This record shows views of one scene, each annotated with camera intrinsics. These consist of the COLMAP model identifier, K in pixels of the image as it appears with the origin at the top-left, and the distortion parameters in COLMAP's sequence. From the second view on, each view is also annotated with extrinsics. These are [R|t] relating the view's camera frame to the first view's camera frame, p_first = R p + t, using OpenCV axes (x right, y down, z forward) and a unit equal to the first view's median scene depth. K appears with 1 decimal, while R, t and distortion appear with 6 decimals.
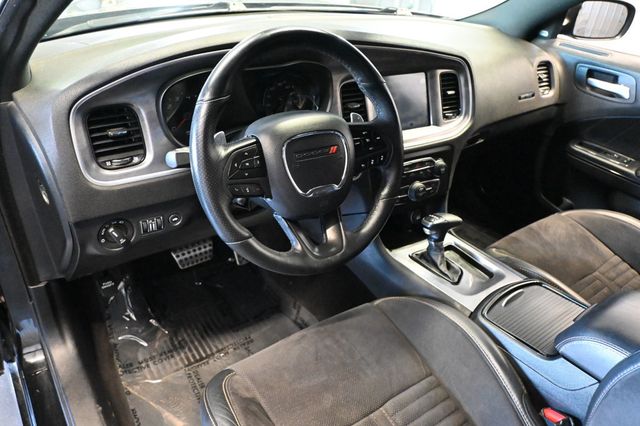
lens RADIAL K [[468.1, 0, 310.9], [0, 468.1, 214.4], [0, 0, 1]] dist [0.003979, 0.001415]
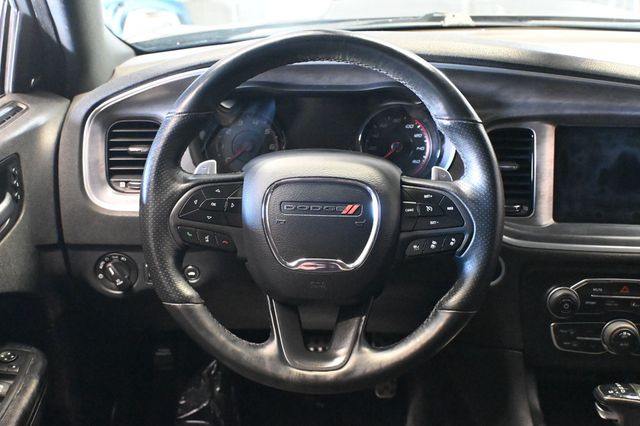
lens RADIAL K [[749.8, 0, 318.5], [0, 749.8, 204.5], [0, 0, 1]] dist [-0.002888, 0.015077]
pose [[0.800152, 0.145800, -0.581807, 0.599058], [-0.256575, 0.959979, -0.112295, -0.014468], [0.542150, 0.239131, 0.805537, 0.119999]]
